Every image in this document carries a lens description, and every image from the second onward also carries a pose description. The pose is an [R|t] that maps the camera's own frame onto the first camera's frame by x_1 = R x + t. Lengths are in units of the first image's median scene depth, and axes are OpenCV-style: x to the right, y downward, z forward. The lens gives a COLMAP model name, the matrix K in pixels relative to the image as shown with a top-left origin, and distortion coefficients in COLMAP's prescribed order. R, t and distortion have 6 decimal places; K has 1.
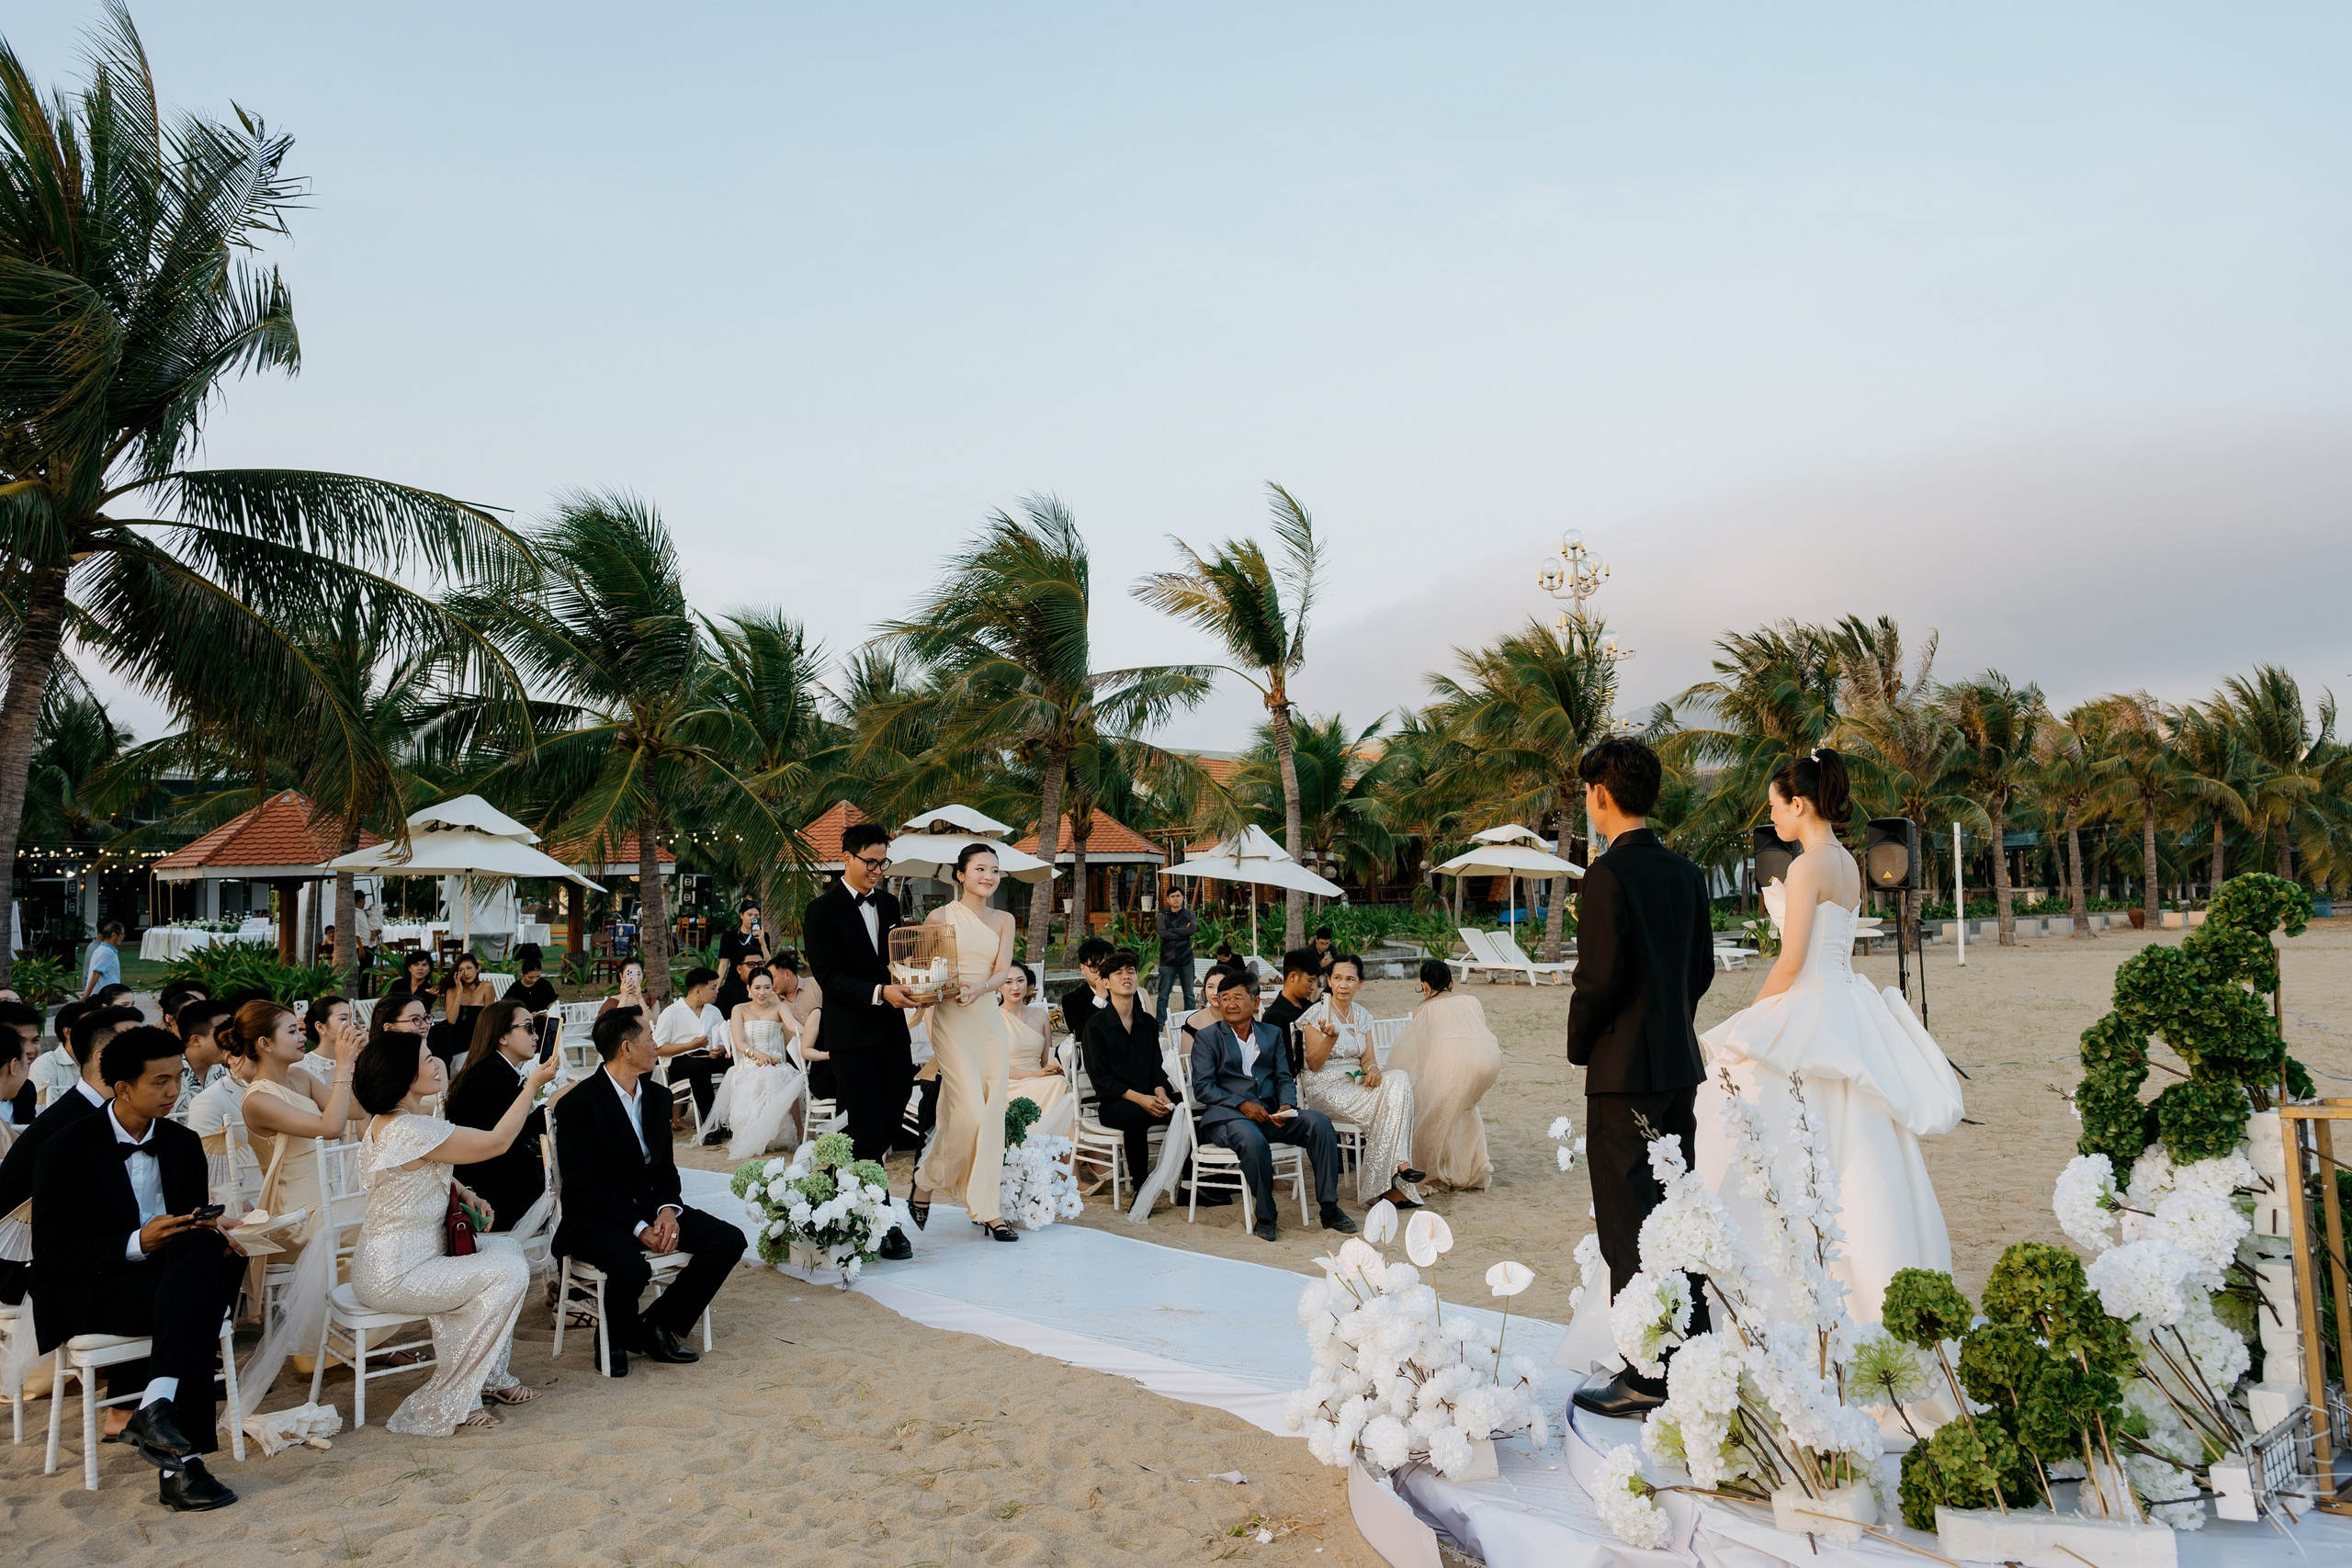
lens RADIAL K [[1821.9, 0, 1176.0], [0, 1821.9, 784.0], [0, 0, 1]] dist [0.002153, 0.004768]
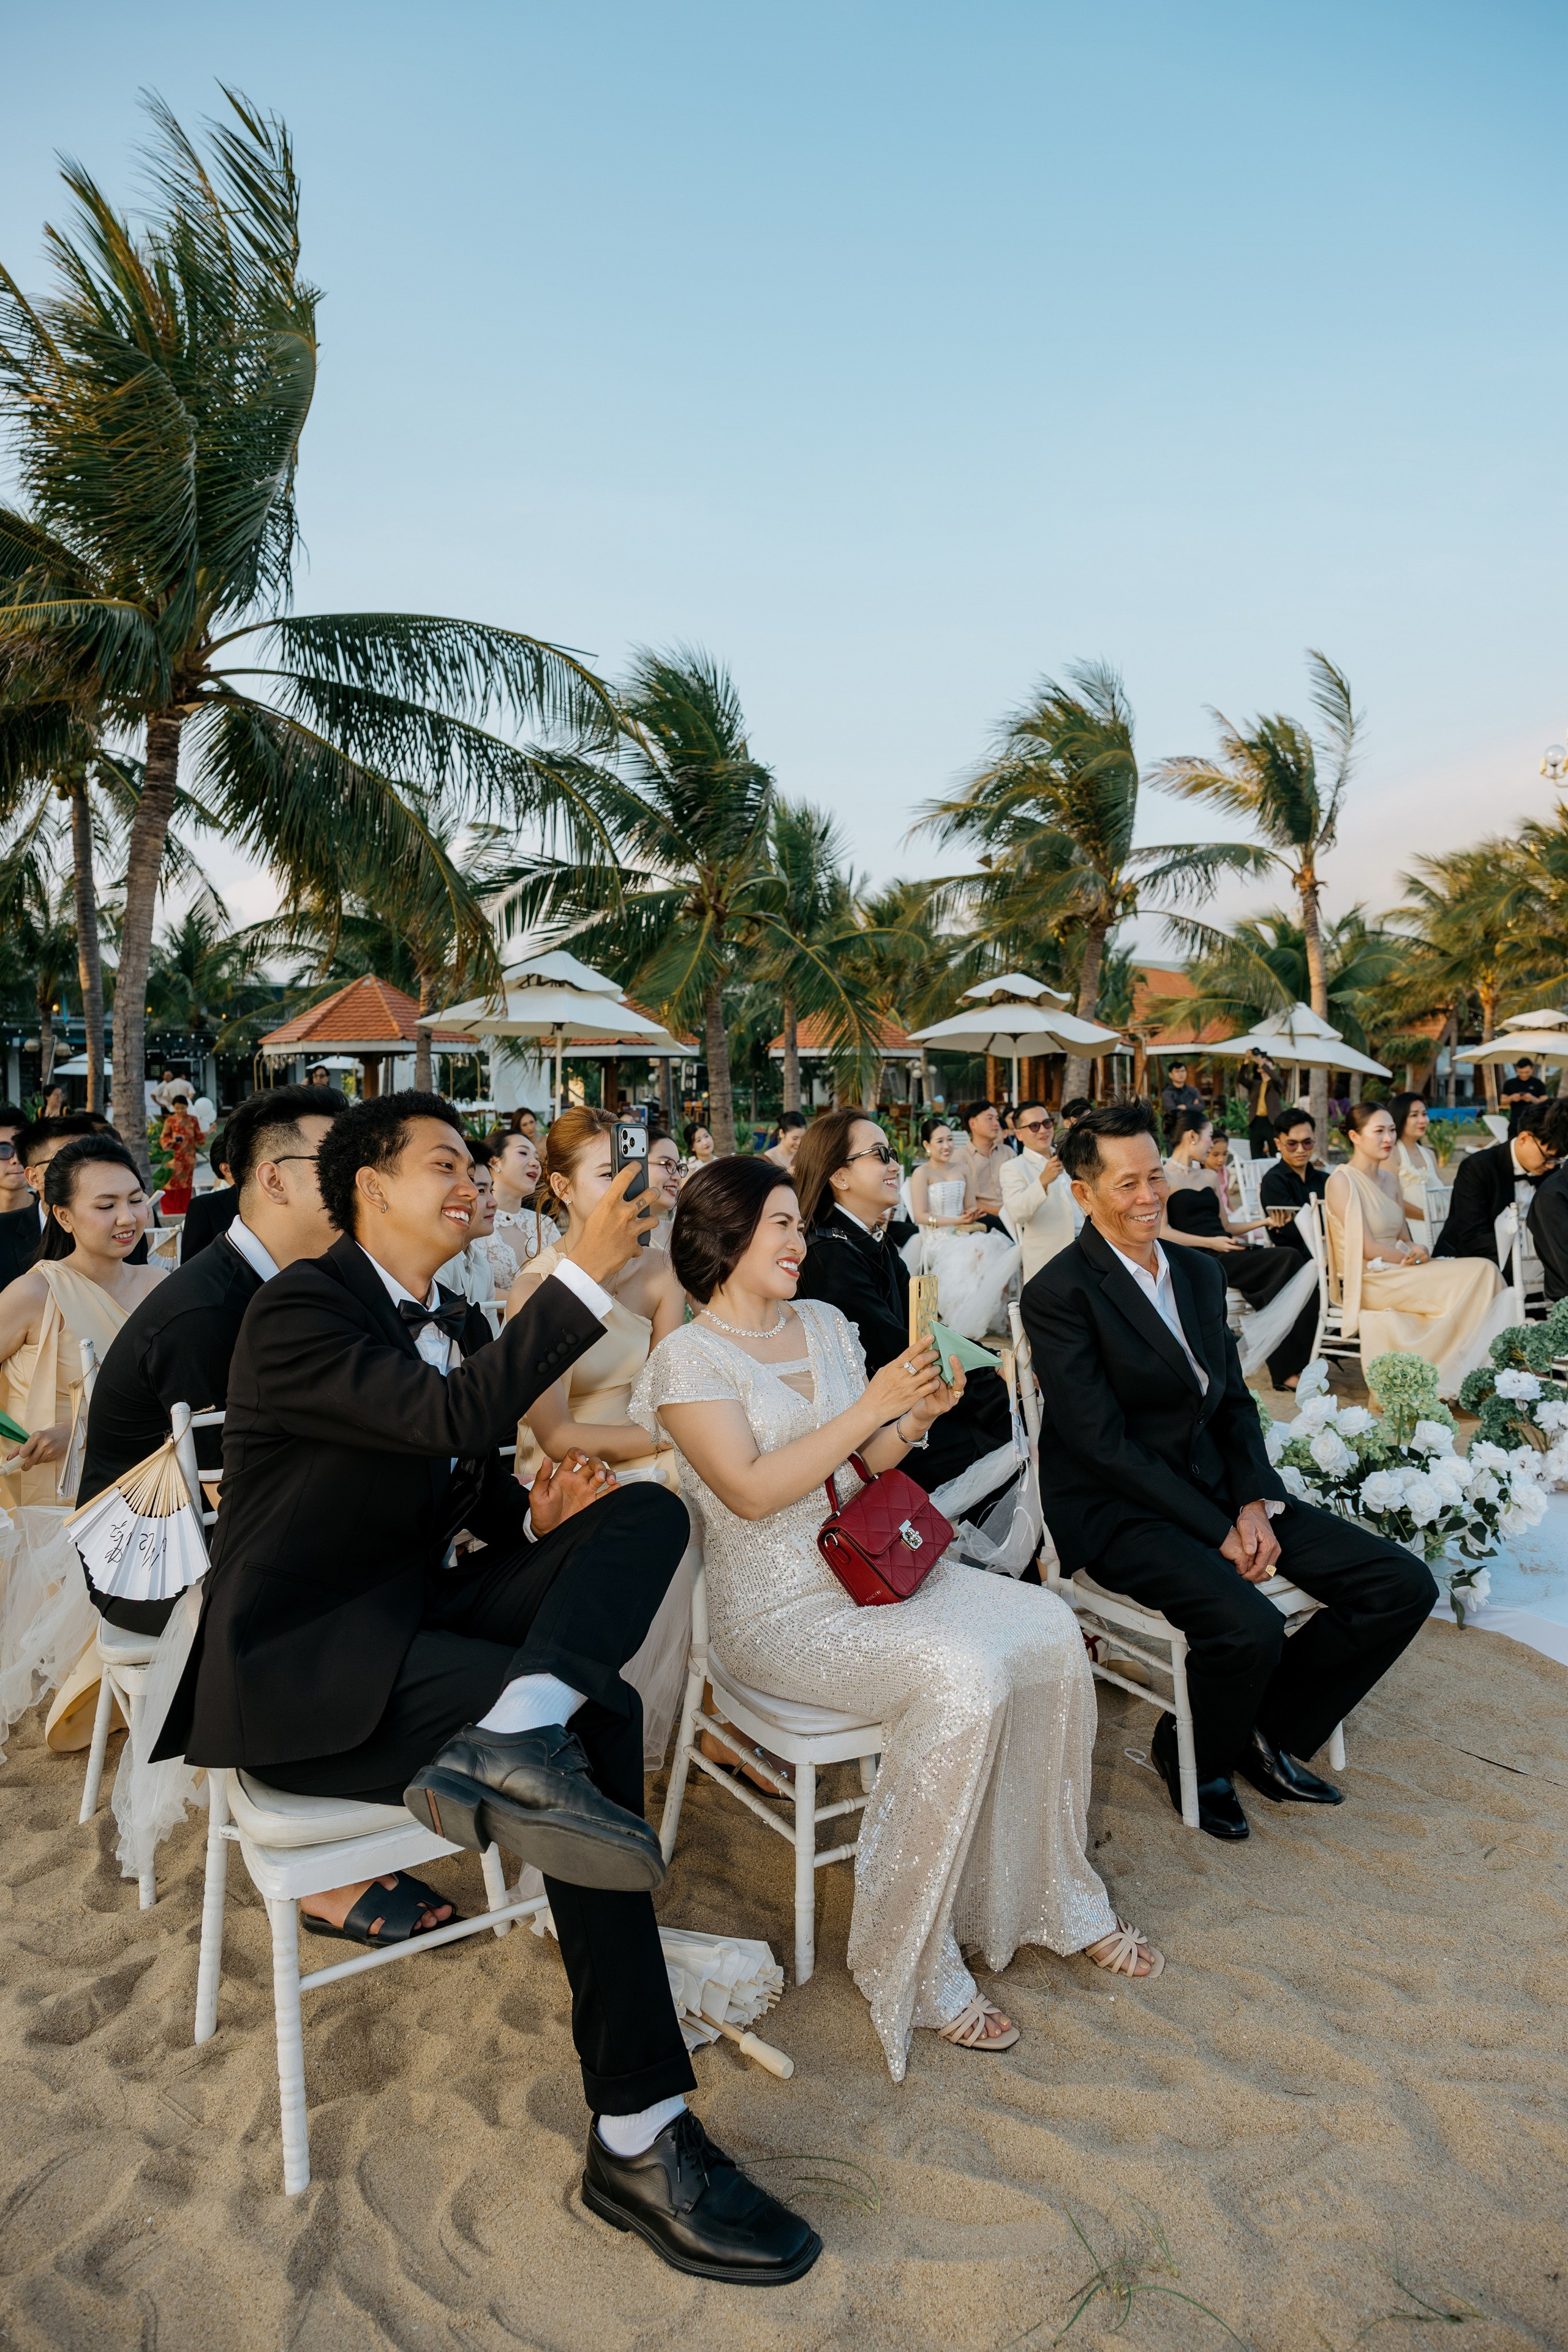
lens RADIAL K [[1623.8, 0, 784.0], [0, 1623.8, 1176.0], [0, 0, 1]] dist [0.001814, -0.002139]
pose [[0.980587, 0.025189, -0.194459, -0.077704], [-0.002833, 0.993431, 0.114397, 0.021672], [0.196063, -0.111625, 0.974217, 0.127430]]
